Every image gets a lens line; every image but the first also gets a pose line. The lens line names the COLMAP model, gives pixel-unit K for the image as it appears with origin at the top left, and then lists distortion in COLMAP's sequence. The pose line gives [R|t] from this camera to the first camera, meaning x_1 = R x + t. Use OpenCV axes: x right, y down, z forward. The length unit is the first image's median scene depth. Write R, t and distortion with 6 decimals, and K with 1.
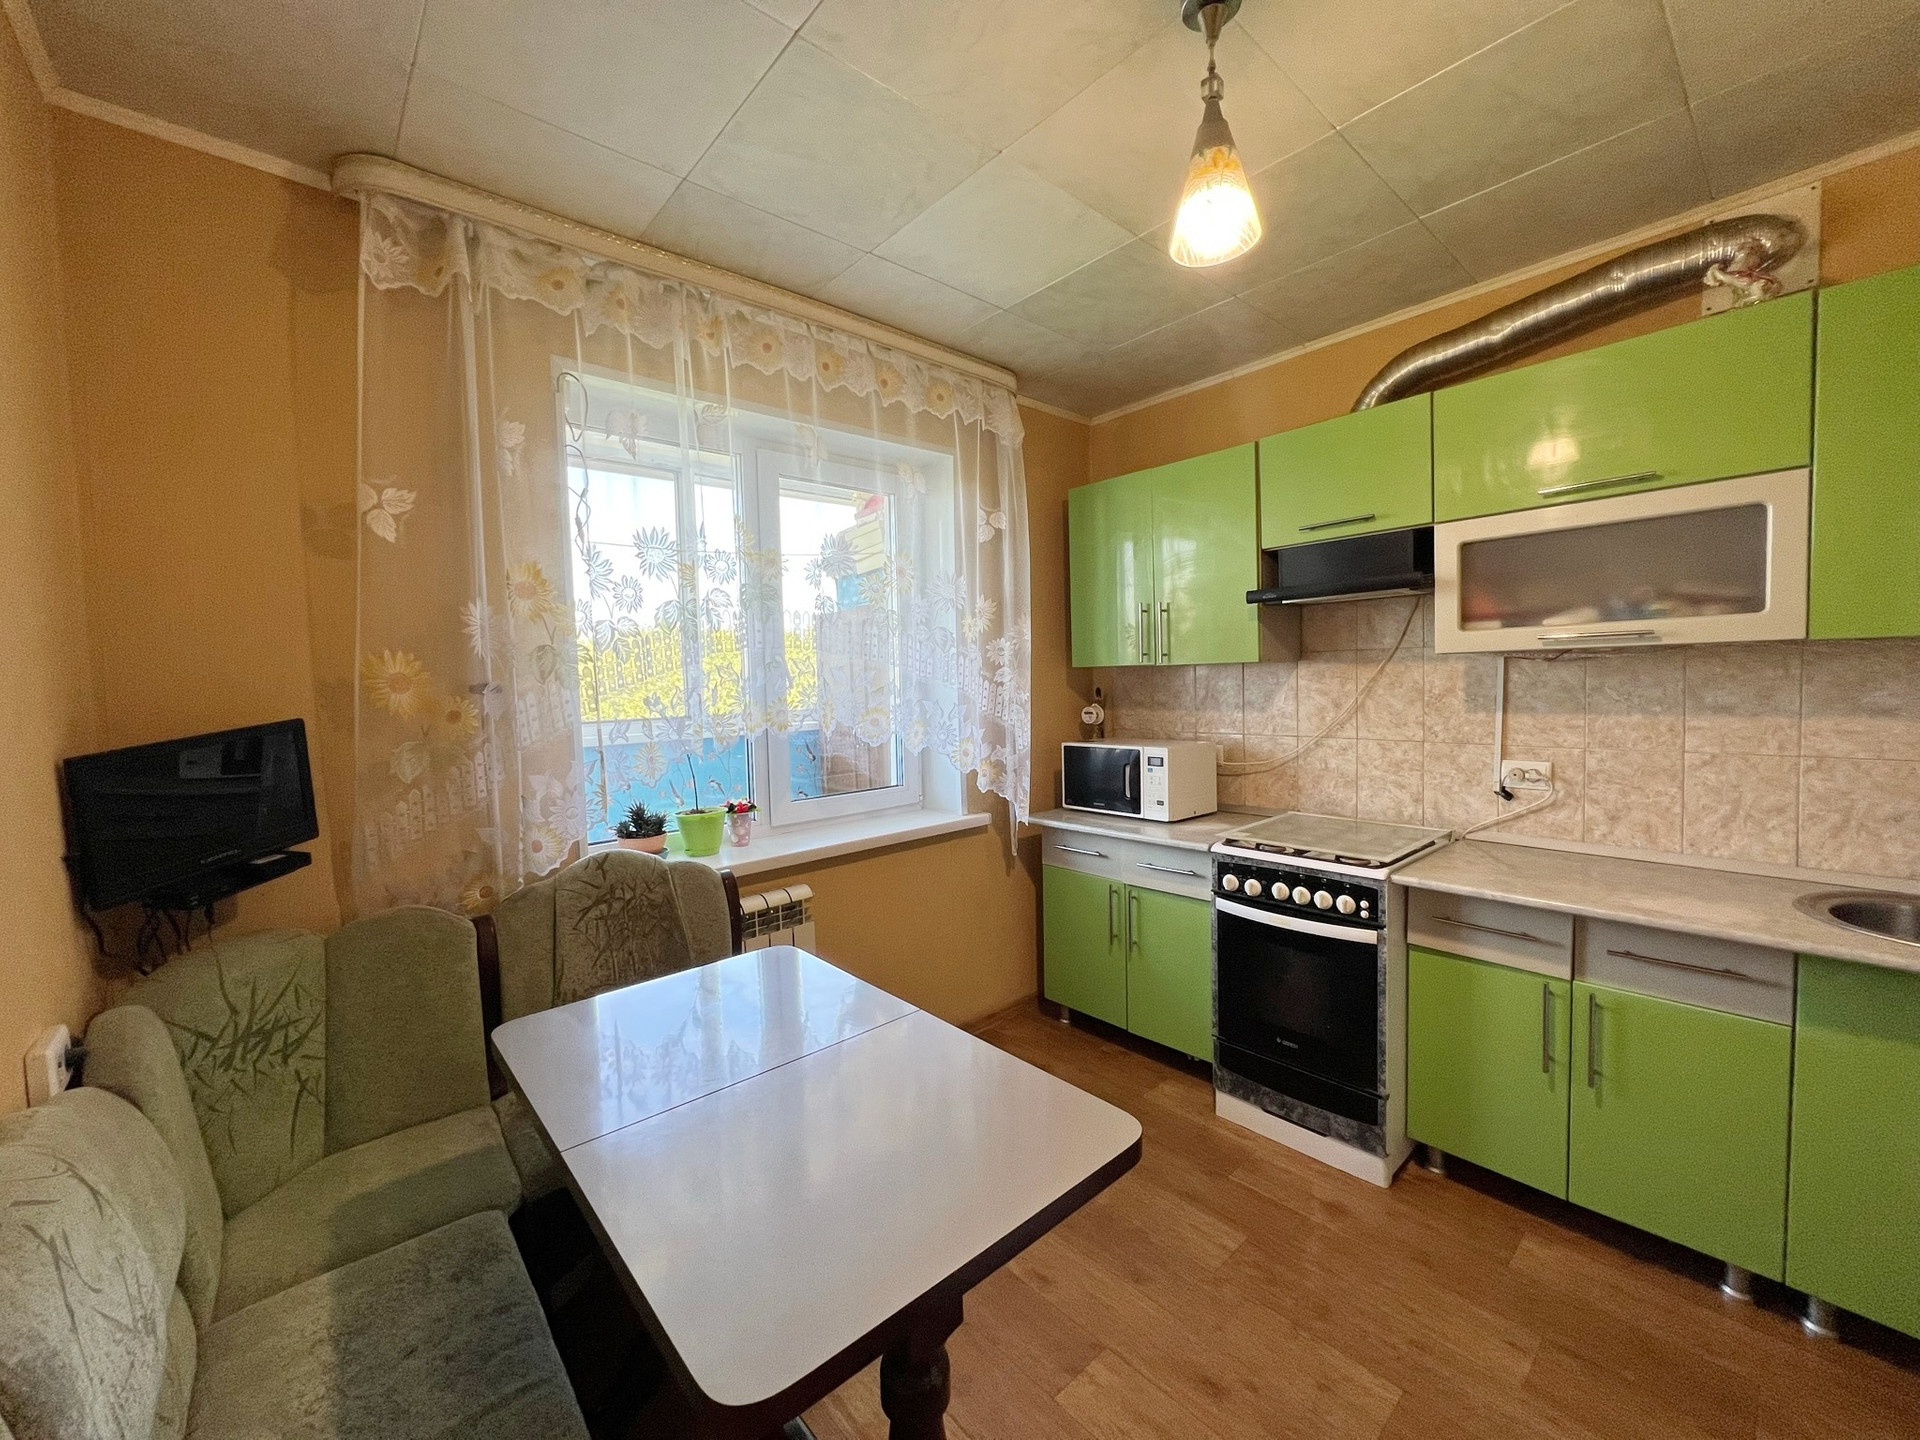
lens RADIAL K [[765.3, 0, 955.3], [0, 765.3, 718.6], [0, 0, 1]] dist [-0.000731, 0.000075]
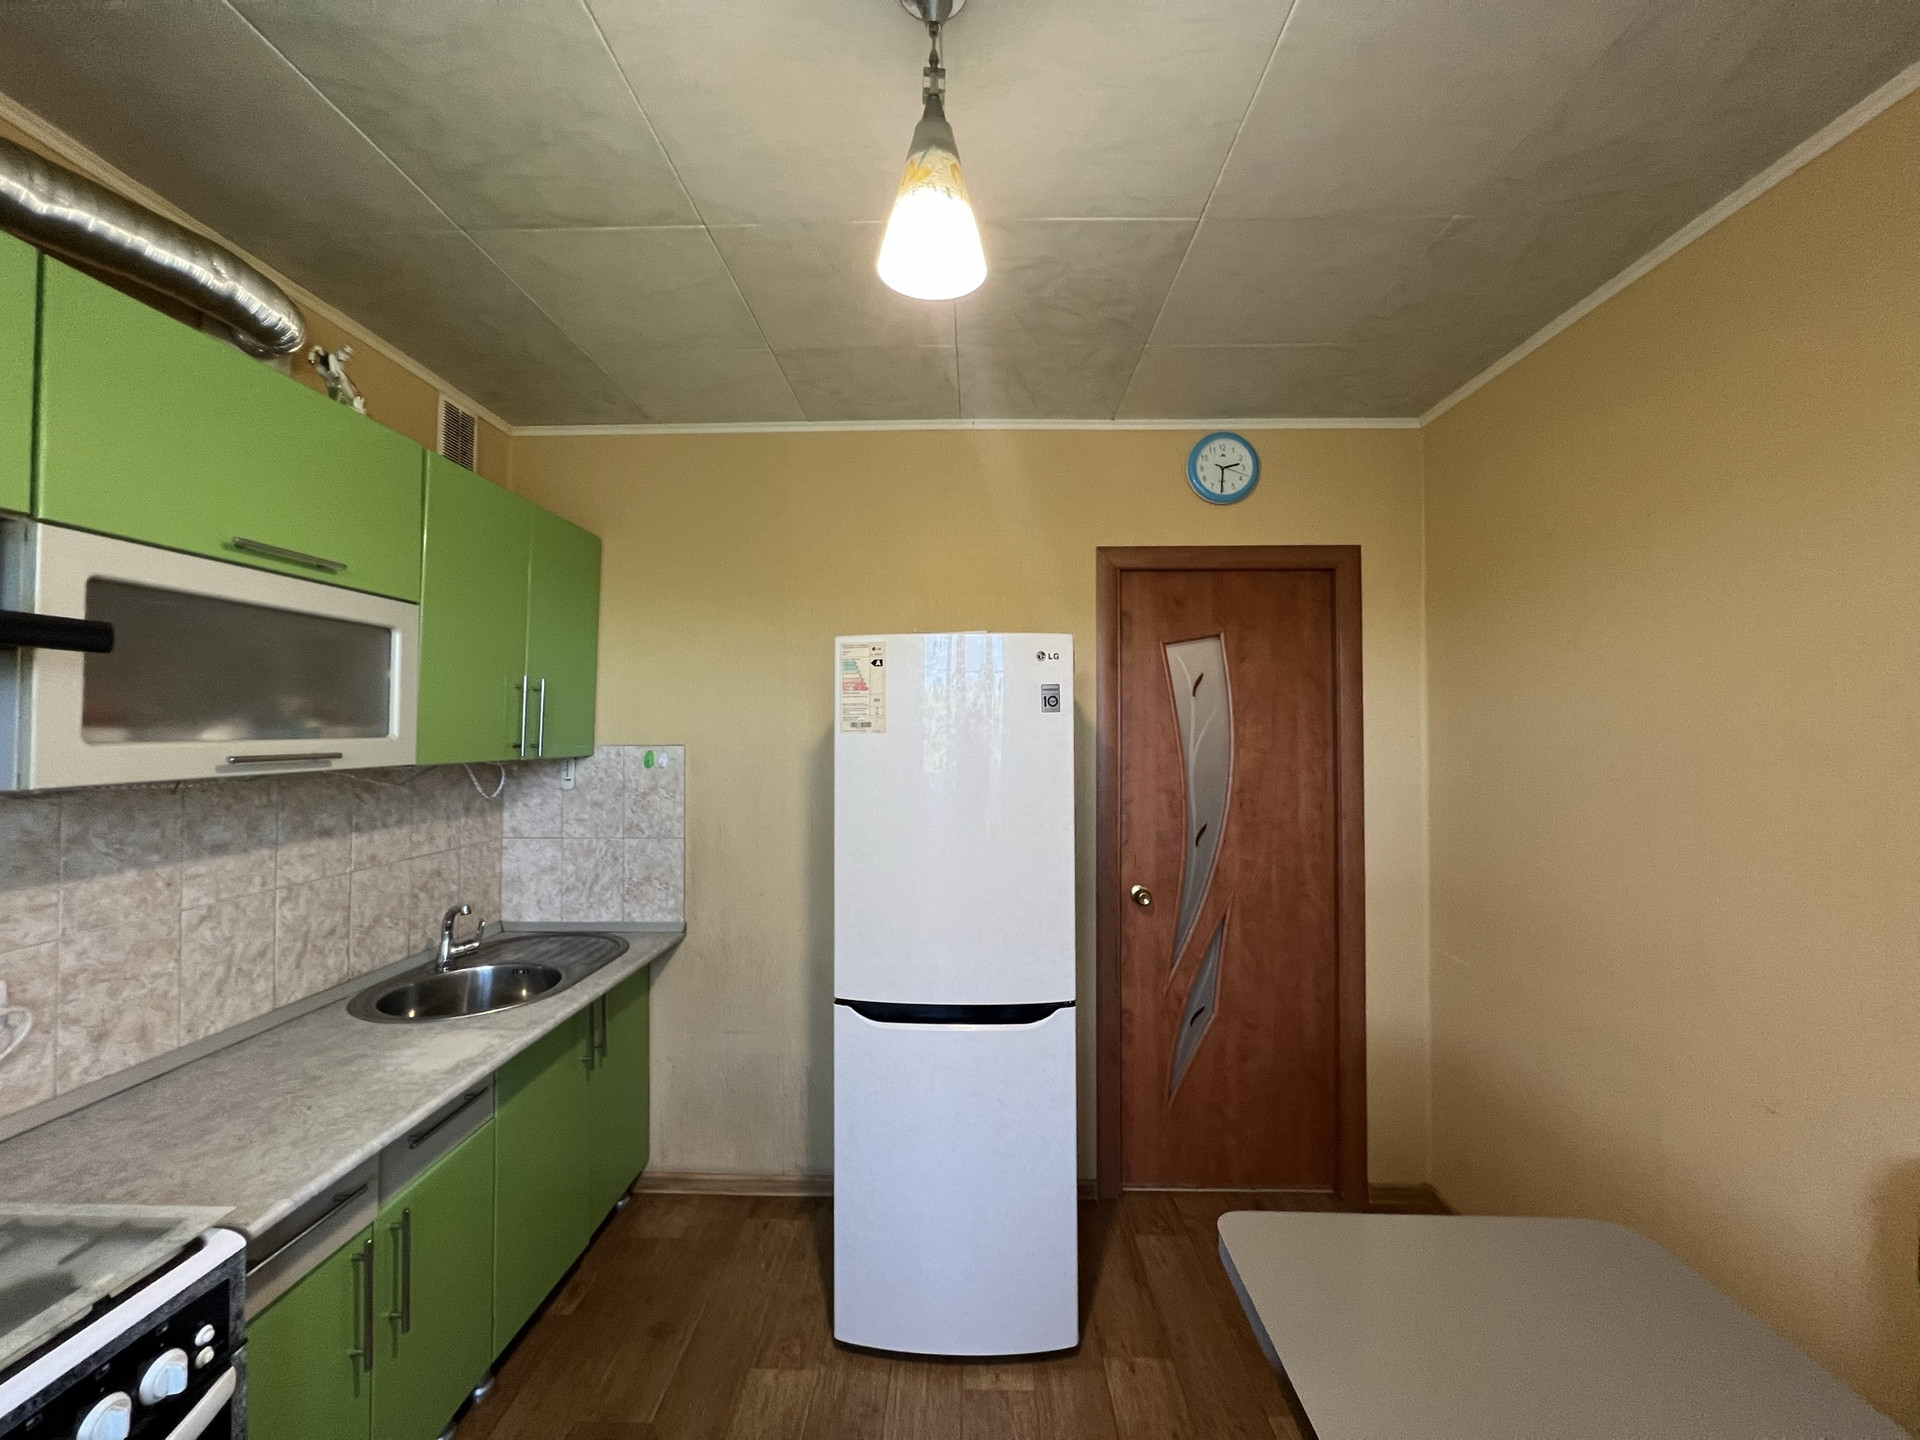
lens RADIAL K [[765.3, 0, 960.5], [0, 765.3, 718.5], [0, 0, 1]] dist [-0.000731, 0.000075]
pose [[-0.733839, 0.037803, 0.678271, -0.132109], [0.056454, 0.998390, 0.005434, -0.109448], [-0.676974, 0.042279, -0.734792, 1.055058]]
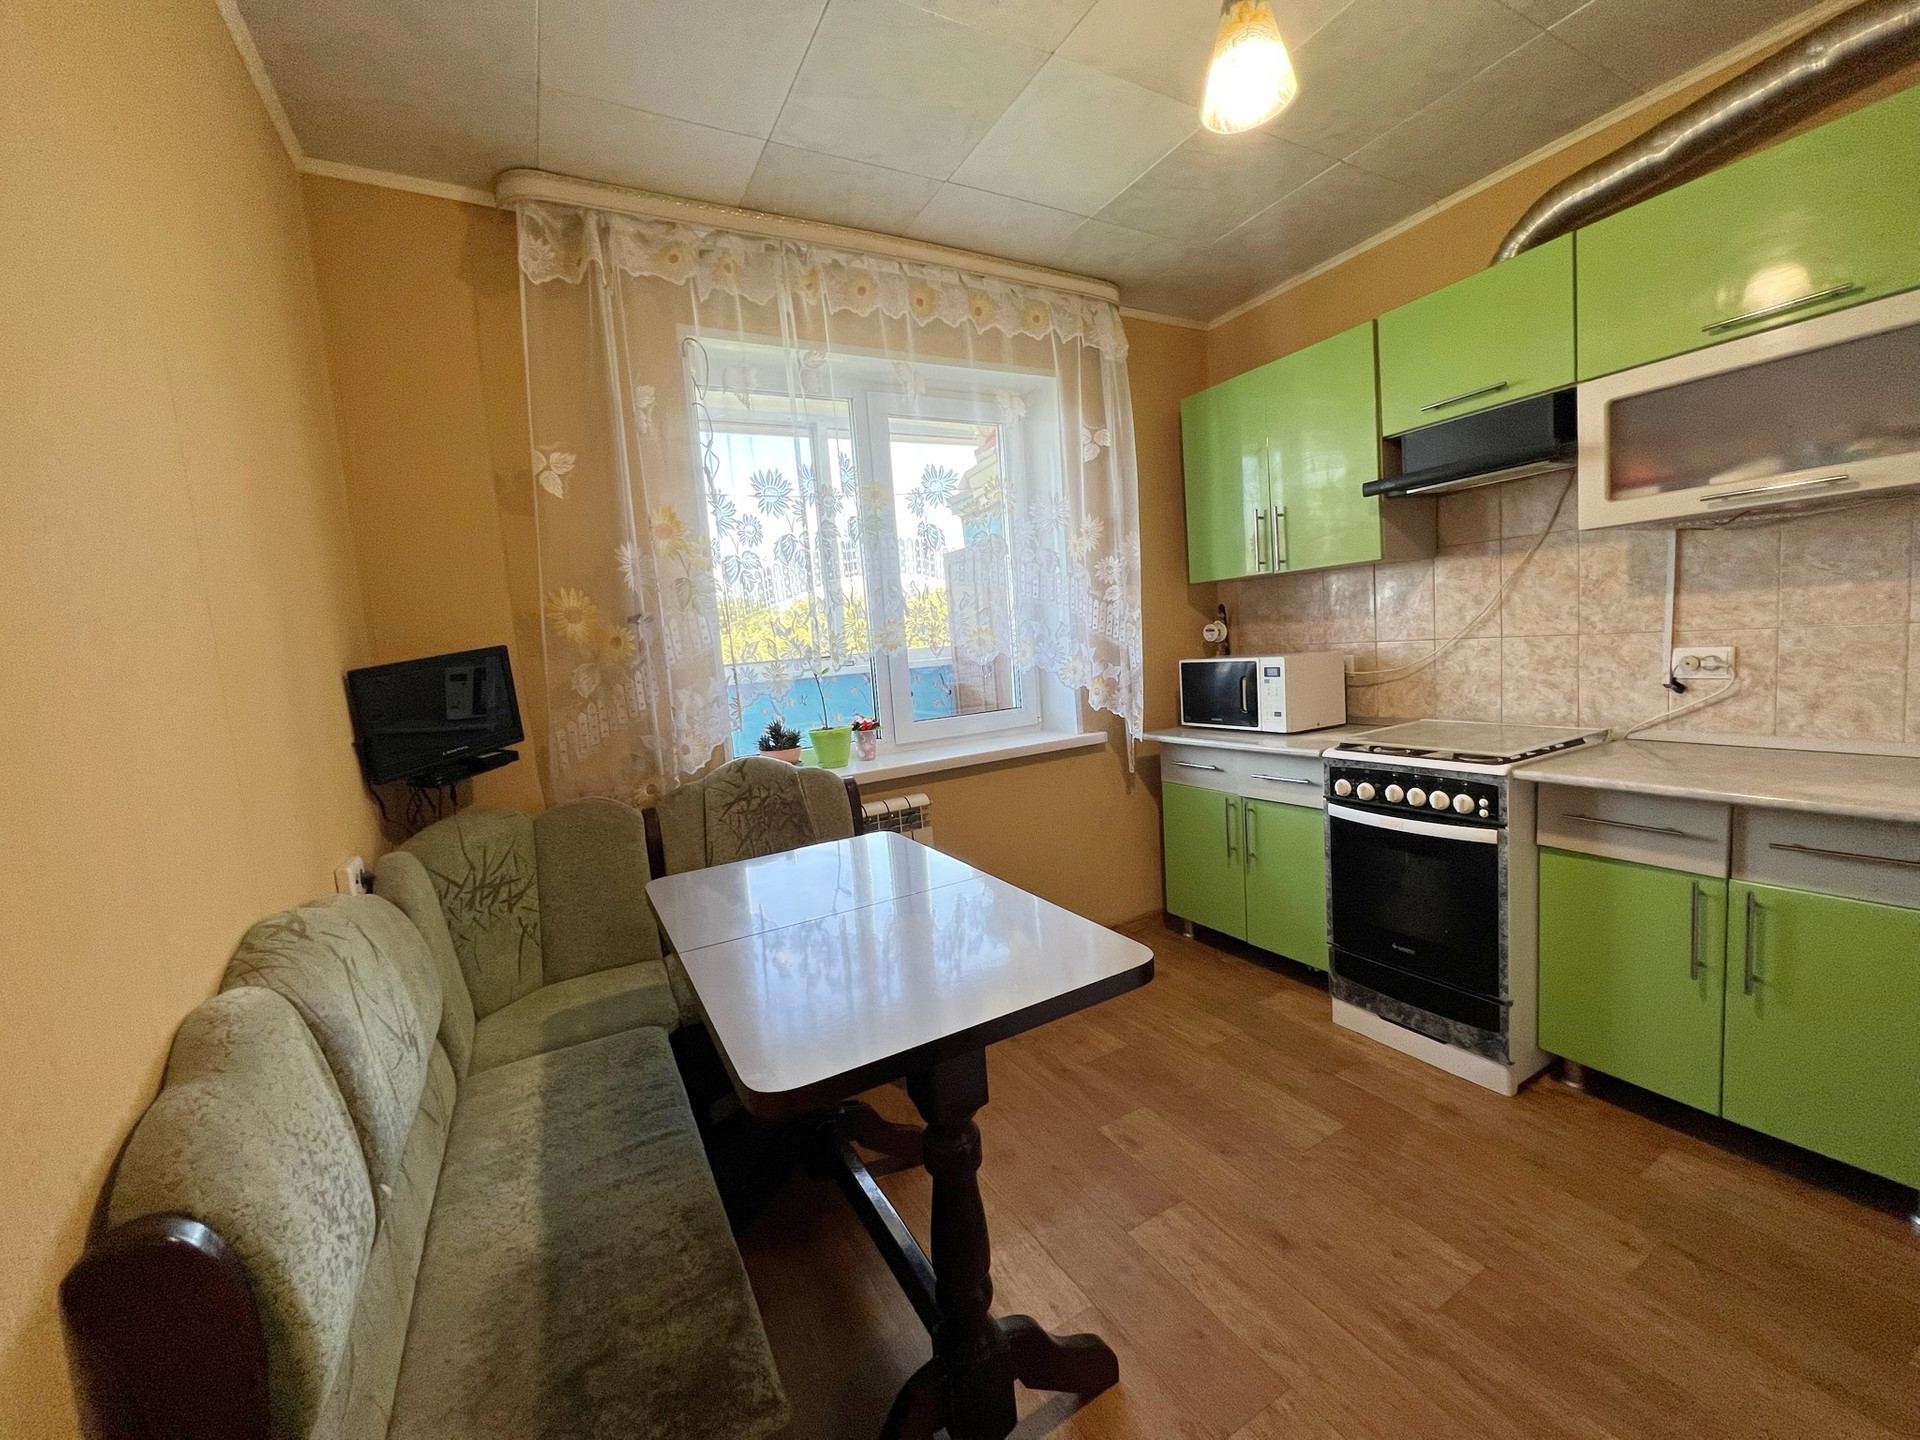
lens RADIAL K [[765.3, 0, 955.4], [0, 765.3, 718.6], [0, 0, 1]] dist [-0.000731, 0.000075]
pose [[0.975662, -0.025503, -0.217791, 0.110617], [0.038385, 0.997742, 0.055122, 0.064493], [0.215893, -0.062141, 0.974438, -0.057472]]
